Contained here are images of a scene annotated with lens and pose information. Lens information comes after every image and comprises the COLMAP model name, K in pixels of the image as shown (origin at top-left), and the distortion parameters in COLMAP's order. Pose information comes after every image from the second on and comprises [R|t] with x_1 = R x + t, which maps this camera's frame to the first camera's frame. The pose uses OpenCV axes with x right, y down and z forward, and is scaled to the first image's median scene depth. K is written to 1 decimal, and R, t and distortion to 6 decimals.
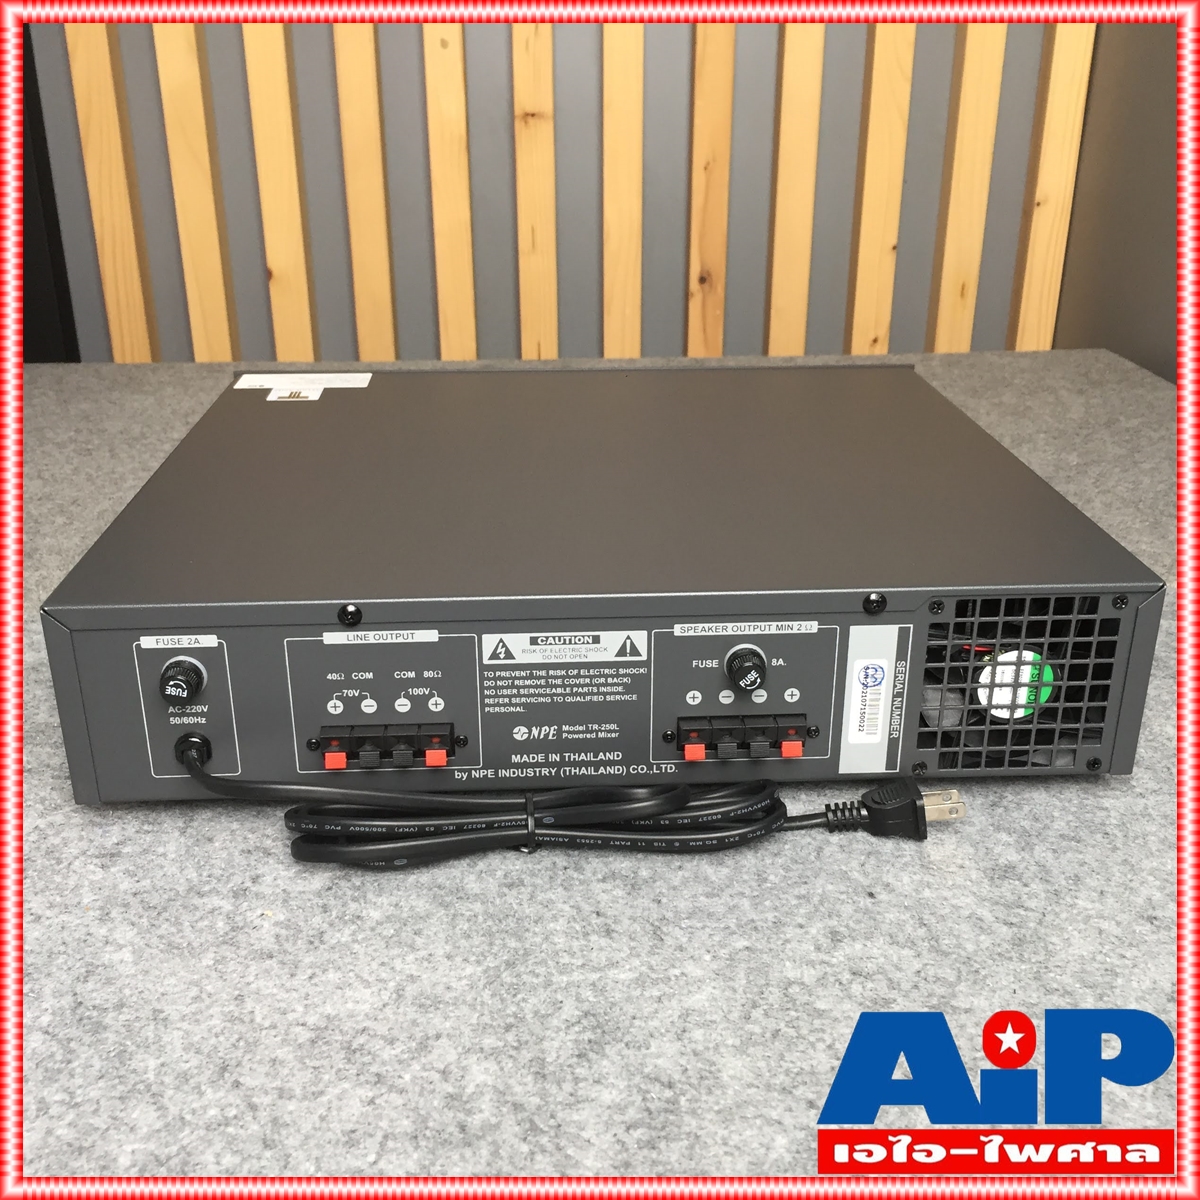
lens RADIAL K [[1363.8, 0, 602.7], [0, 1363.8, 606.7], [0, 0, 1]] dist [0.048624, 0.000000]
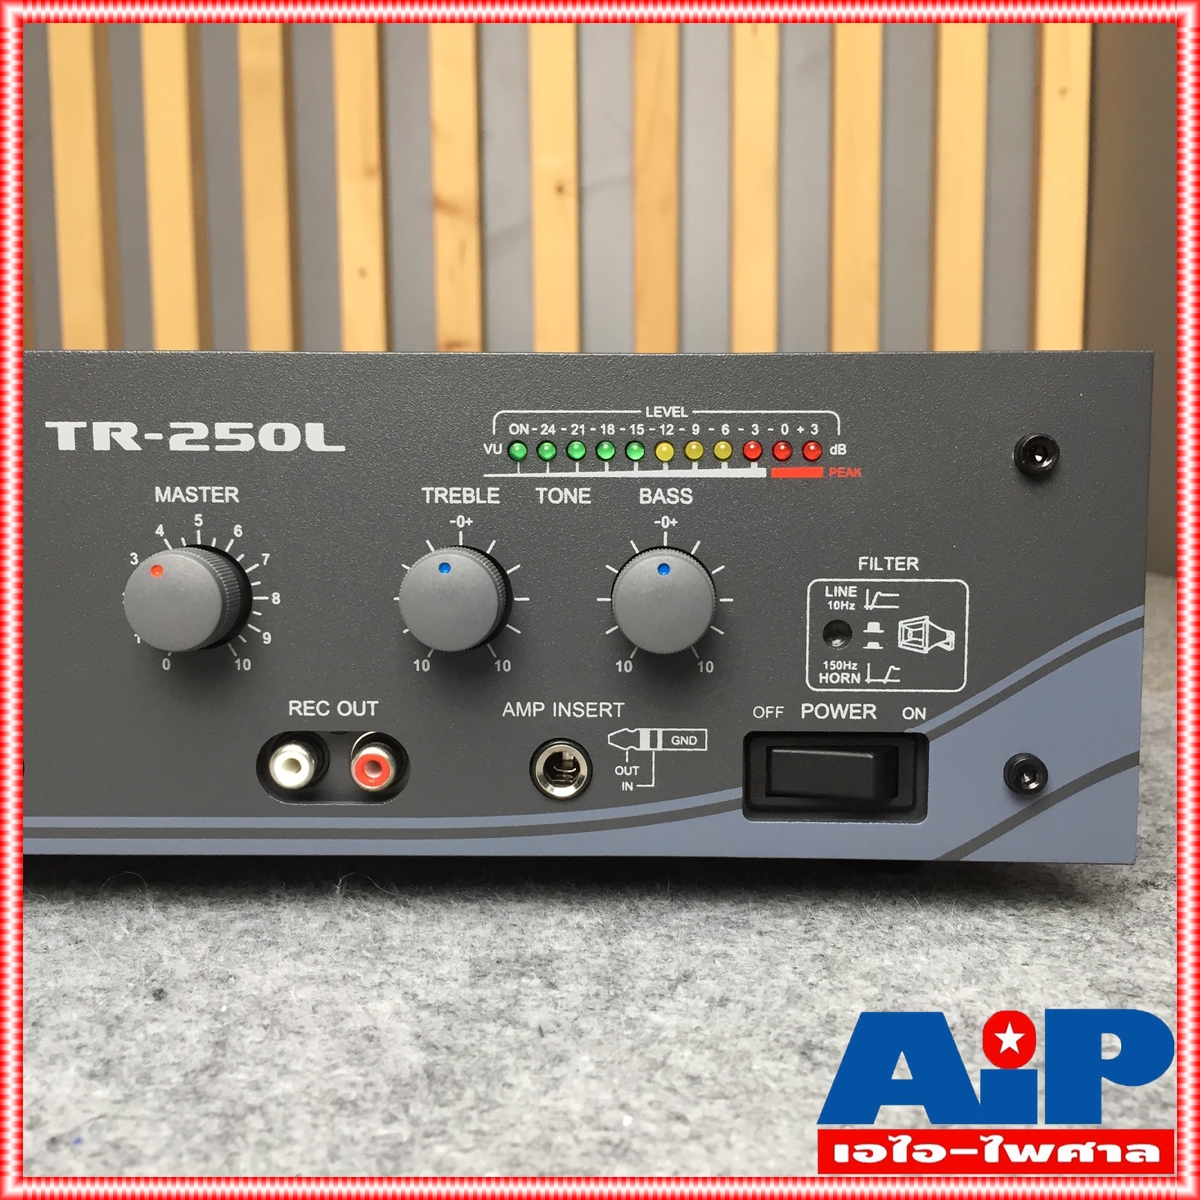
lens RADIAL K [[1363.8, 0, 604.3], [0, 1363.8, 605.9], [0, 0, 1]] dist [0.048624, 0.000000]
pose [[0.996377, -0.000264, -0.085049, 0.339442], [-0.025574, 0.952785, -0.302568, 0.221806], [0.081114, 0.303647, 0.949326, 0.531497]]
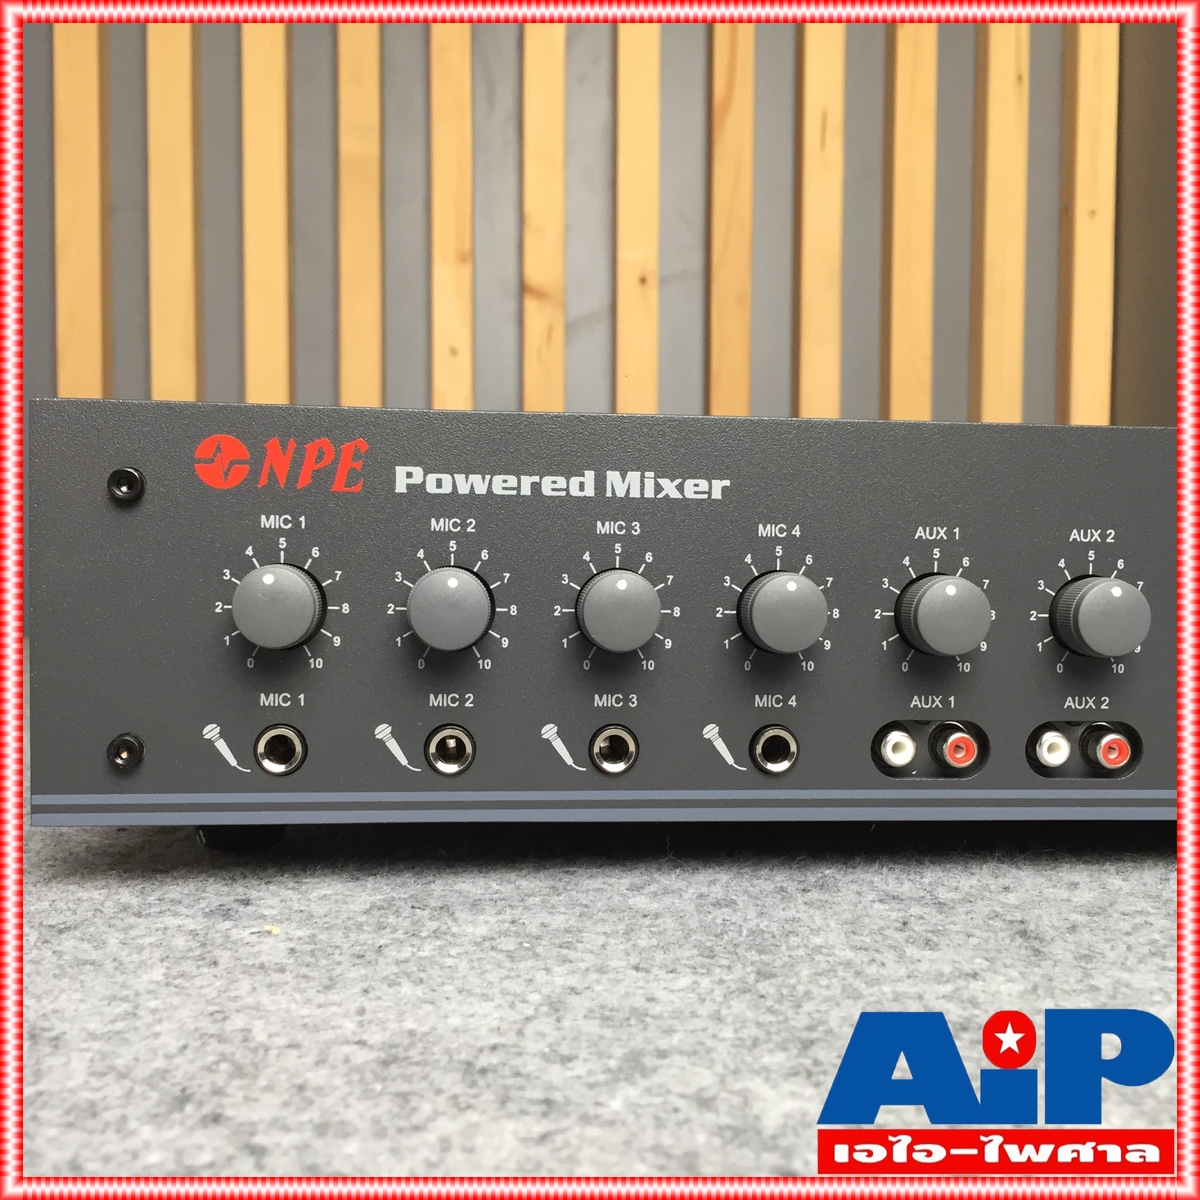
lens RADIAL K [[1363.8, 0, 598.8], [0, 1363.8, 601.1], [0, 0, 1]] dist [0.048624, 0.000000]
pose [[0.999219, 0.003833, 0.039329, -0.131908], [0.010739, 0.931476, -0.363644, 0.281163], [-0.038028, 0.363782, 0.930708, 0.435540]]
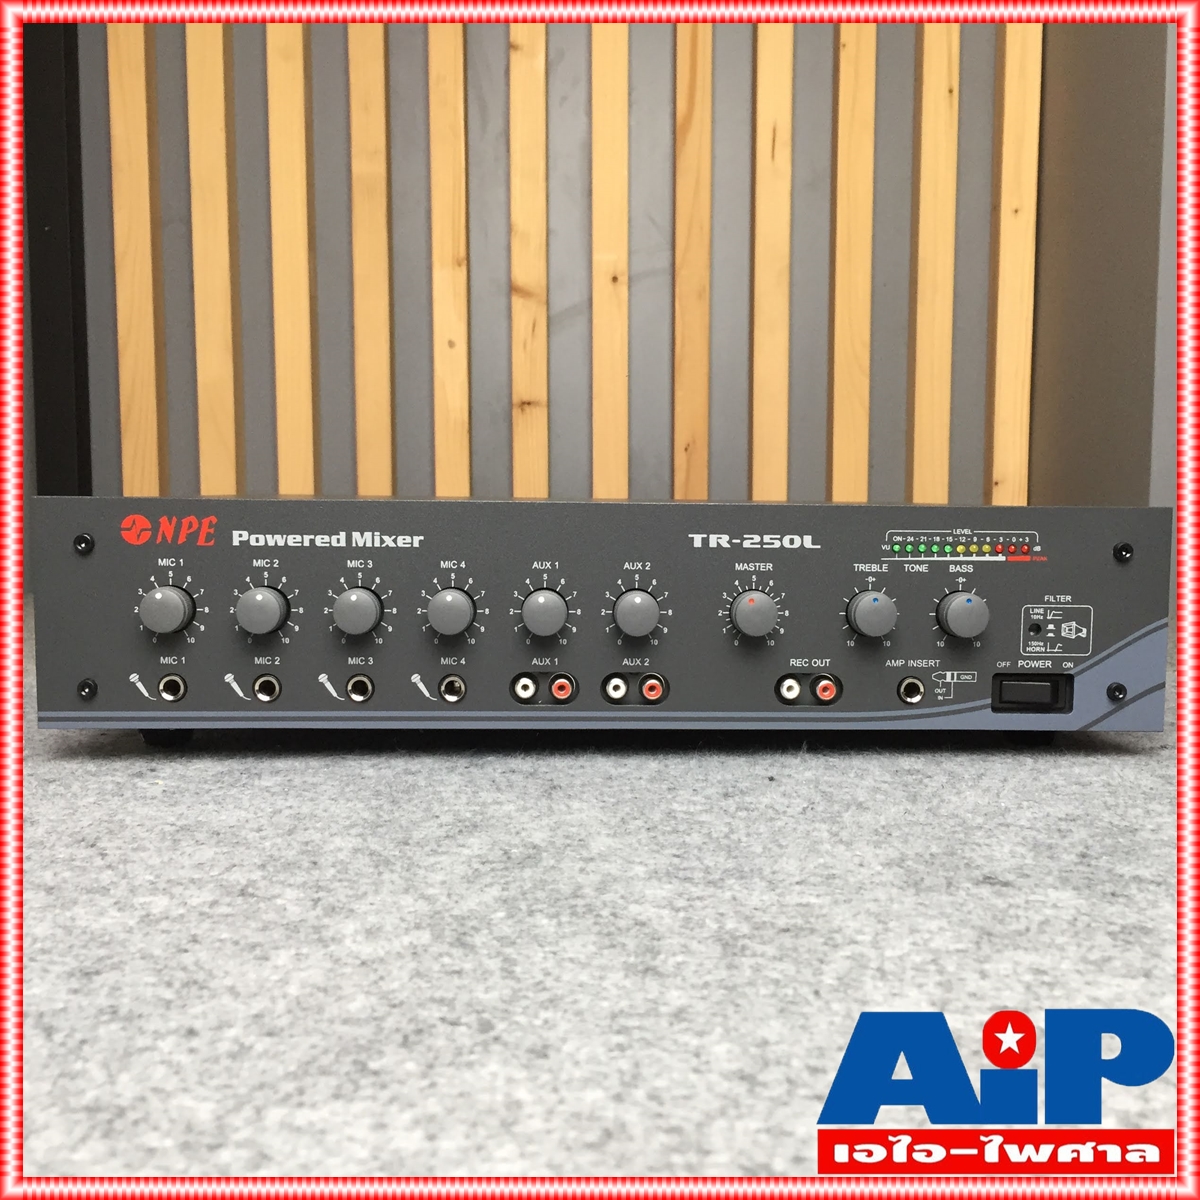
lens RADIAL K [[1363.8, 0, 607.7], [0, 1363.8, 602.8], [0, 0, 1]] dist [0.048624, 0.000000]
pose [[0.999803, 0.001740, -0.019754, 0.094924], [-0.007917, 0.948346, -0.317140, 0.389137], [0.018182, 0.317234, 0.948173, 0.020329]]
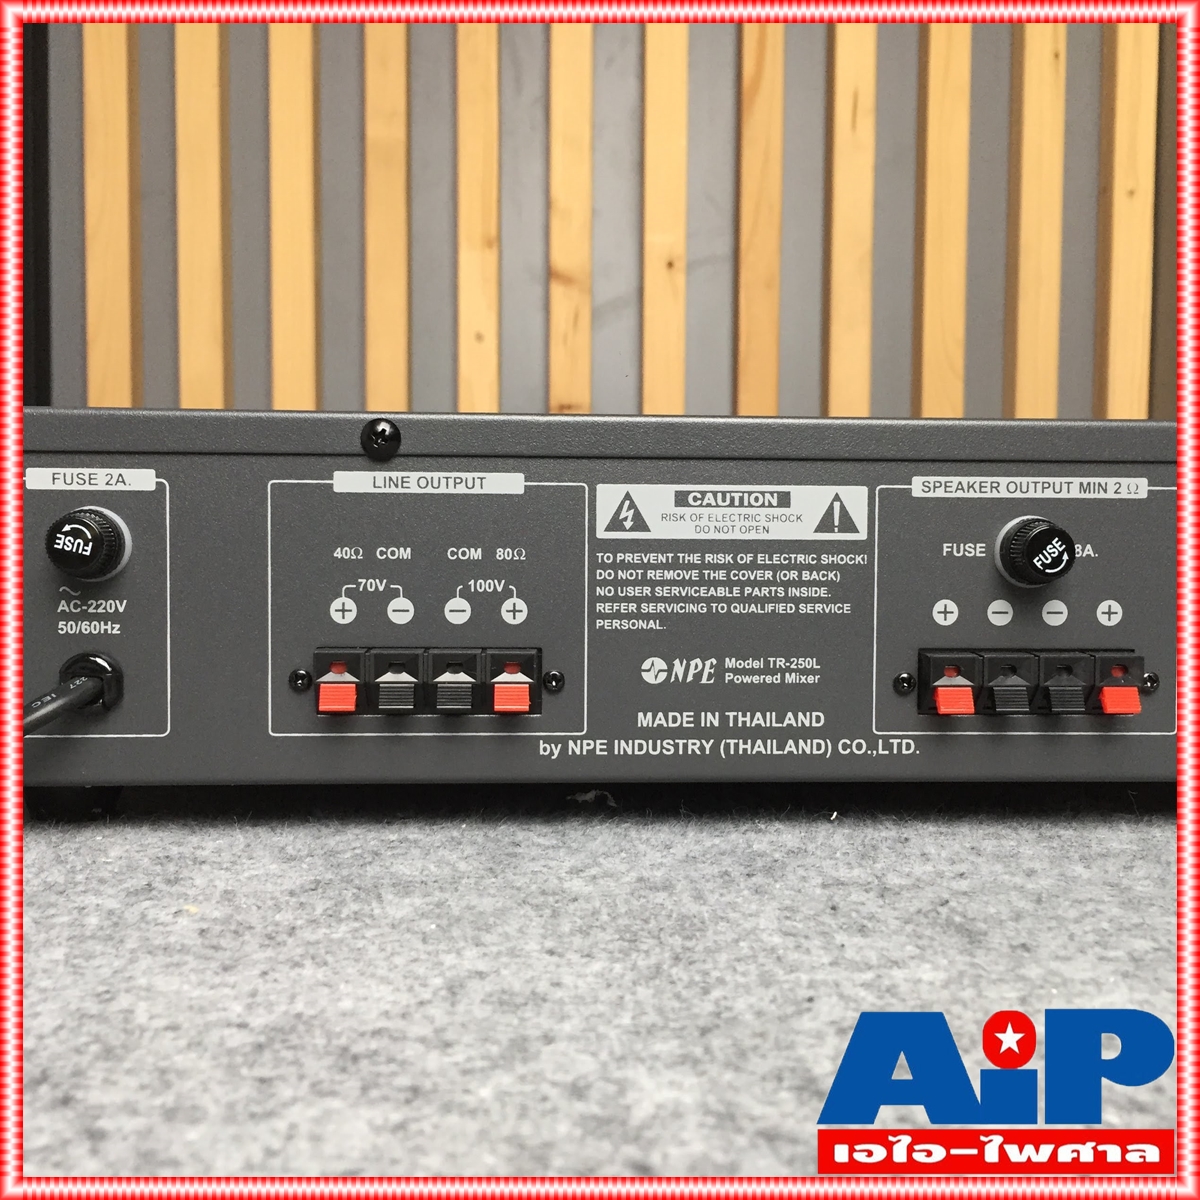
lens RADIAL K [[1363.8, 0, 599.6], [0, 1363.8, 595.2], [0, 0, 1]] dist [0.048624, 0.000000]
pose [[0.999972, 0.006112, 0.004351, -0.088476], [-0.004130, 0.932636, -0.360794, 0.281182], [-0.006263, 0.360766, 0.932635, 0.450620]]
